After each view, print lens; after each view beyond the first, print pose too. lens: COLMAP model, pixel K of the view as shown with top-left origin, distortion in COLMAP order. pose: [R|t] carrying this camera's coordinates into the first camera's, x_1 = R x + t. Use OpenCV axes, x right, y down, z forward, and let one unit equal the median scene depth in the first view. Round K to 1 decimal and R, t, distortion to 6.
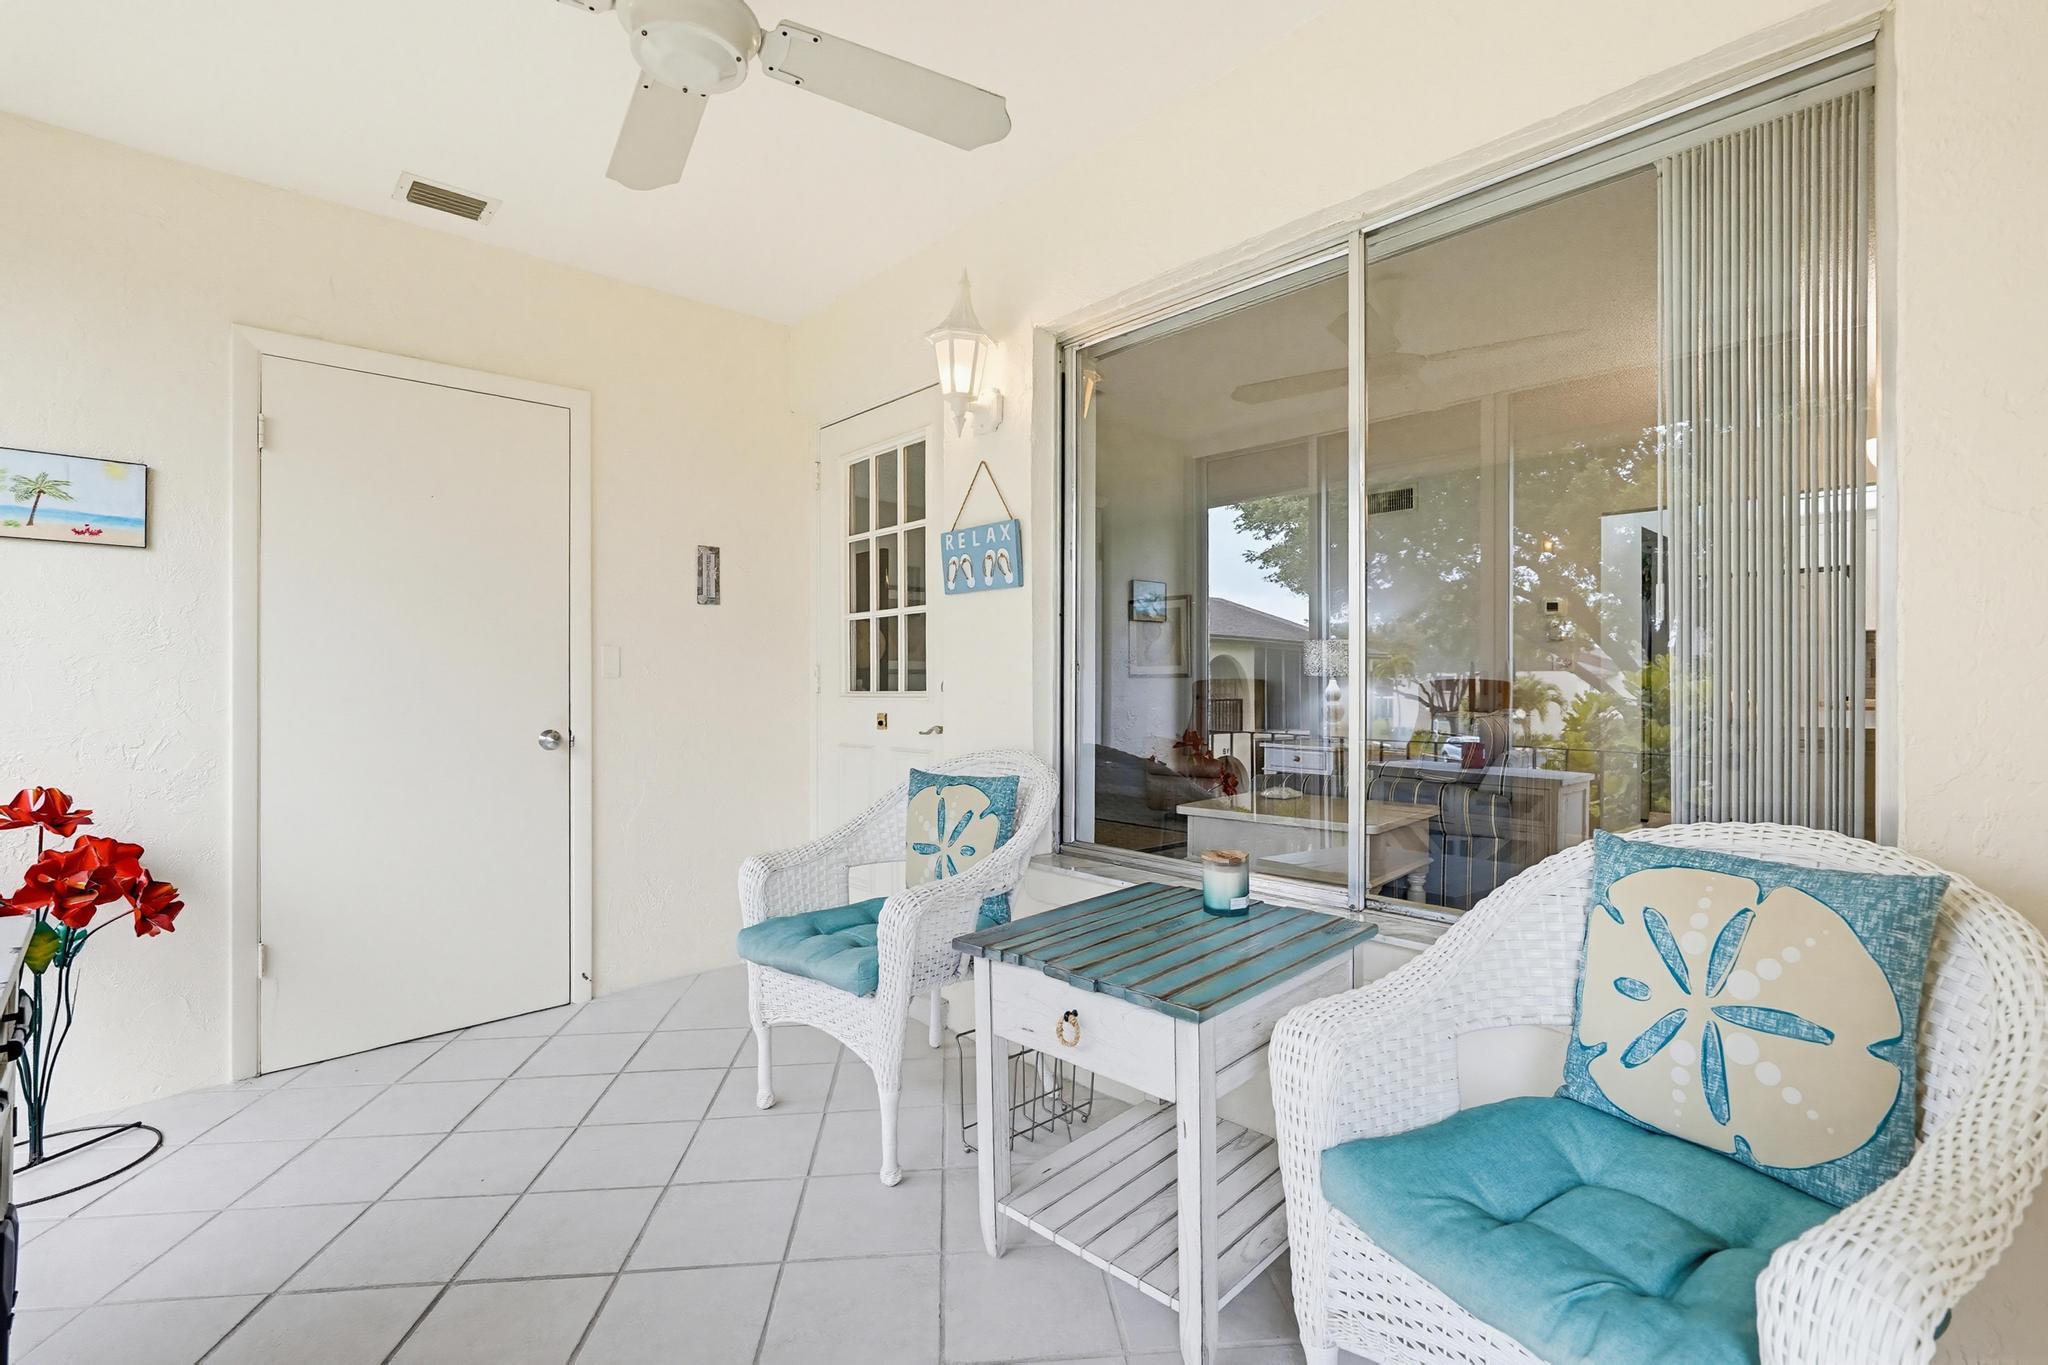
lens RADIAL K [[921.4, 0, 1024.0], [0, 921.4, 682.5], [0, 0, 1]] dist [-0.000962, -0.000114]
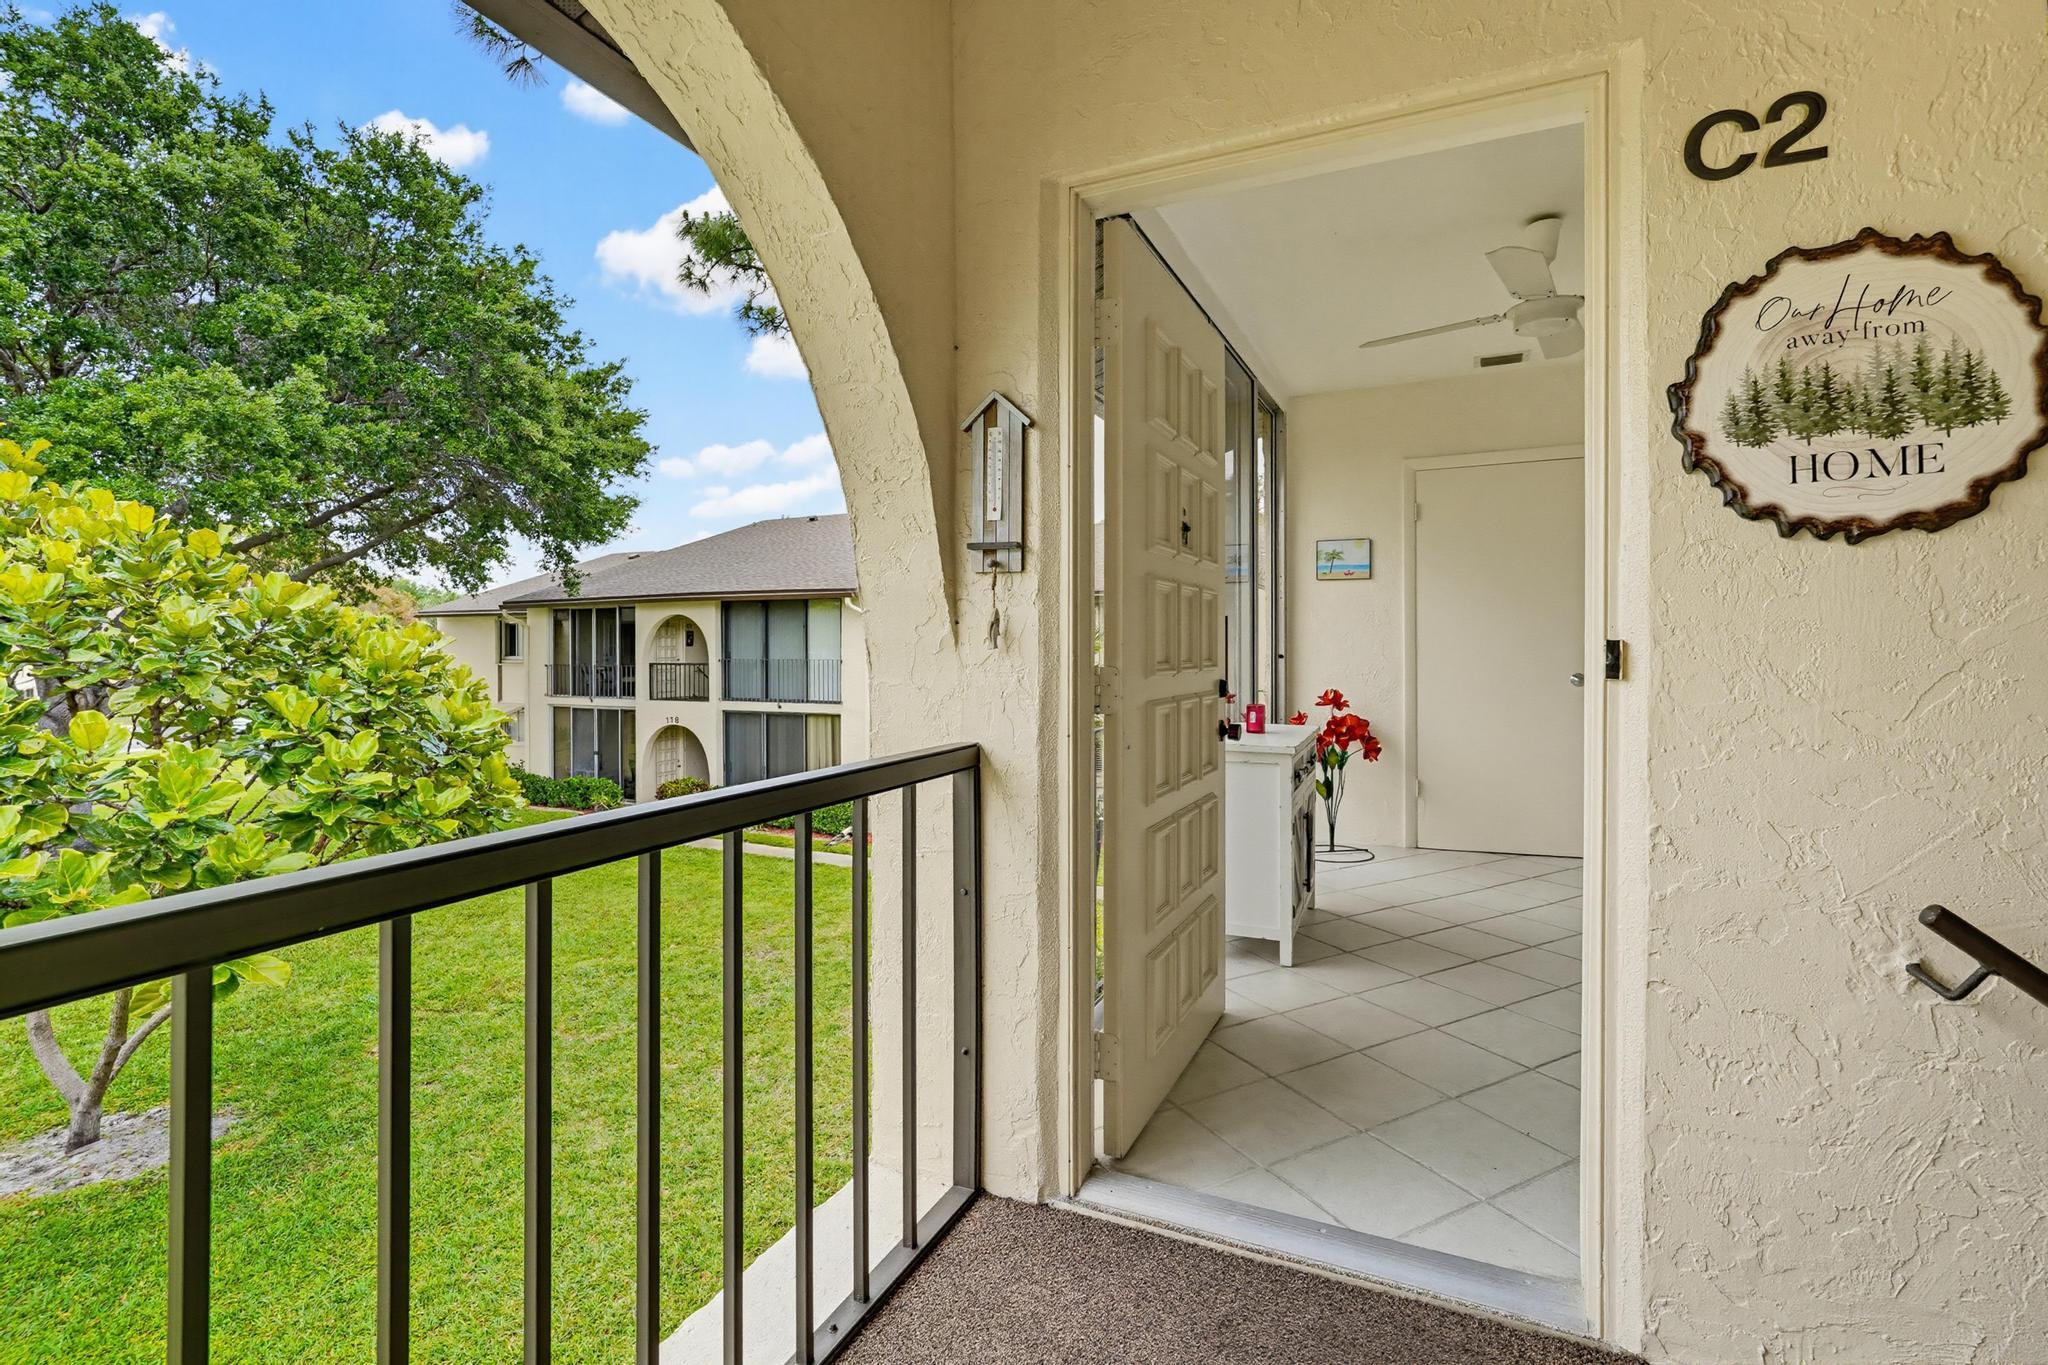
lens RADIAL K [[931.4, 0, 1023.0], [0, 931.4, 630.1], [0, 0, 1]] dist [-0.002265, -0.000065]
pose [[0.380403, -0.016681, -0.924670, 0.771288], [0.001605, 0.999848, -0.017377, 0.006087], [0.924819, 0.005126, 0.380372, -0.586093]]
